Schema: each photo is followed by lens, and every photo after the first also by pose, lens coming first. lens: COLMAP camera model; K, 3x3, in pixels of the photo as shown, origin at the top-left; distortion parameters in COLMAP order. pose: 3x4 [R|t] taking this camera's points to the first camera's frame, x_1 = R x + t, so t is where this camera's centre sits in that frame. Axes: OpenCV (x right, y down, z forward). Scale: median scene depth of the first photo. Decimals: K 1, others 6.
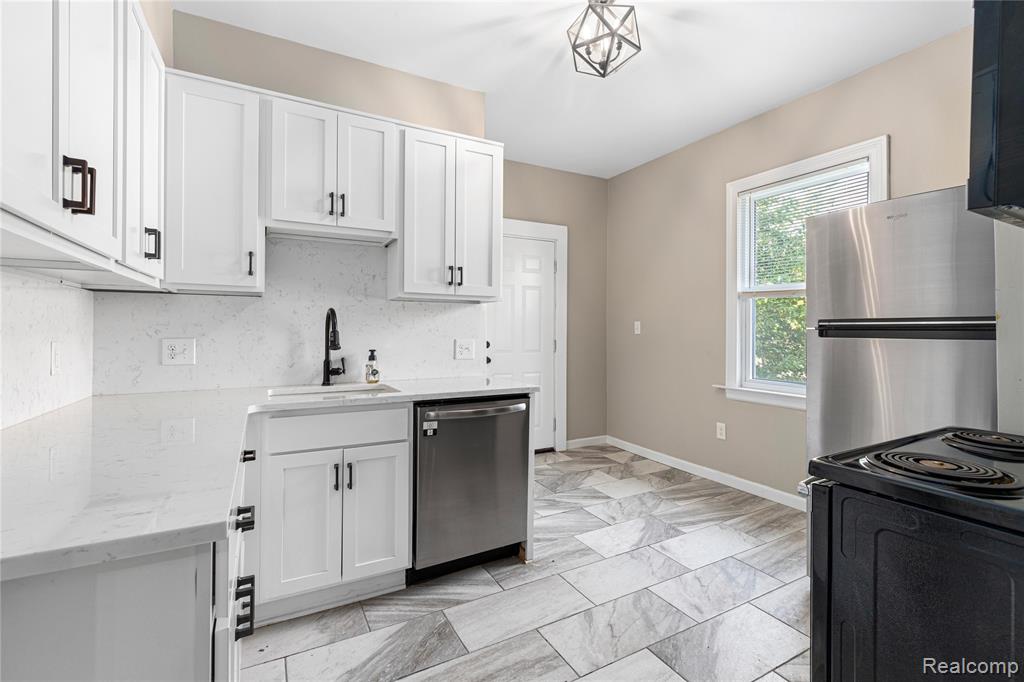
lens RADIAL K [[477.9, 0, 508.4], [0, 477.9, 333.0], [0, 0, 1]] dist [0.000250, 0.000733]
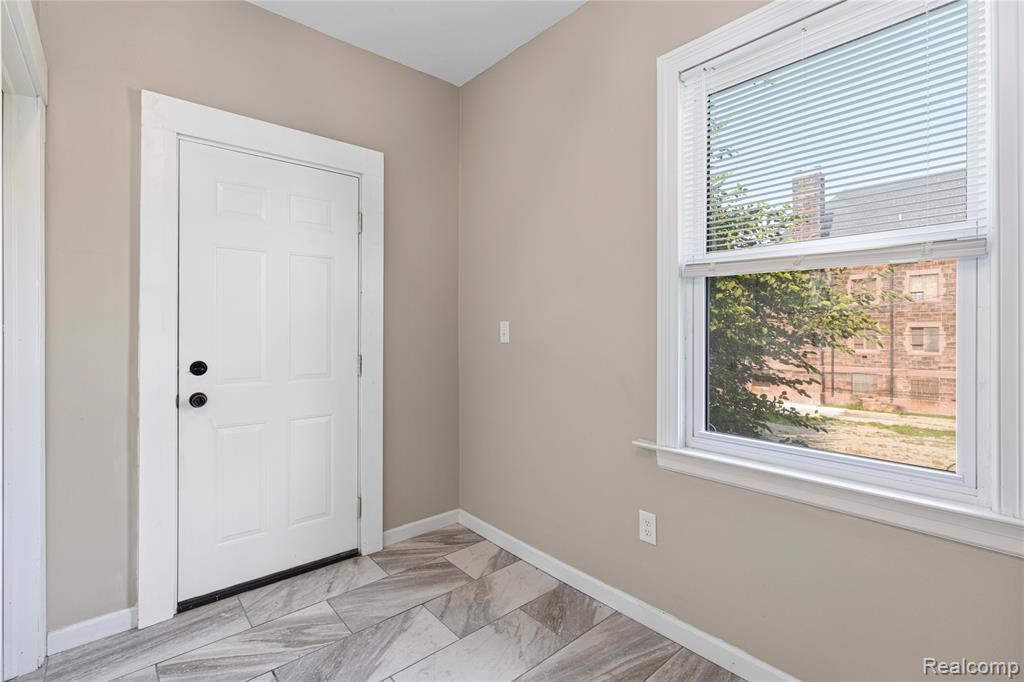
lens RADIAL K [[477.9, 0, 511.9], [0, 477.9, 333.7], [0, 0, 1]] dist [0.000250, 0.000733]
pose [[0.975615, -0.003124, 0.219466, 0.159924], [0.003175, 0.999995, 0.000123, -0.009554], [-0.219465, 0.000576, 0.975620, 0.452287]]
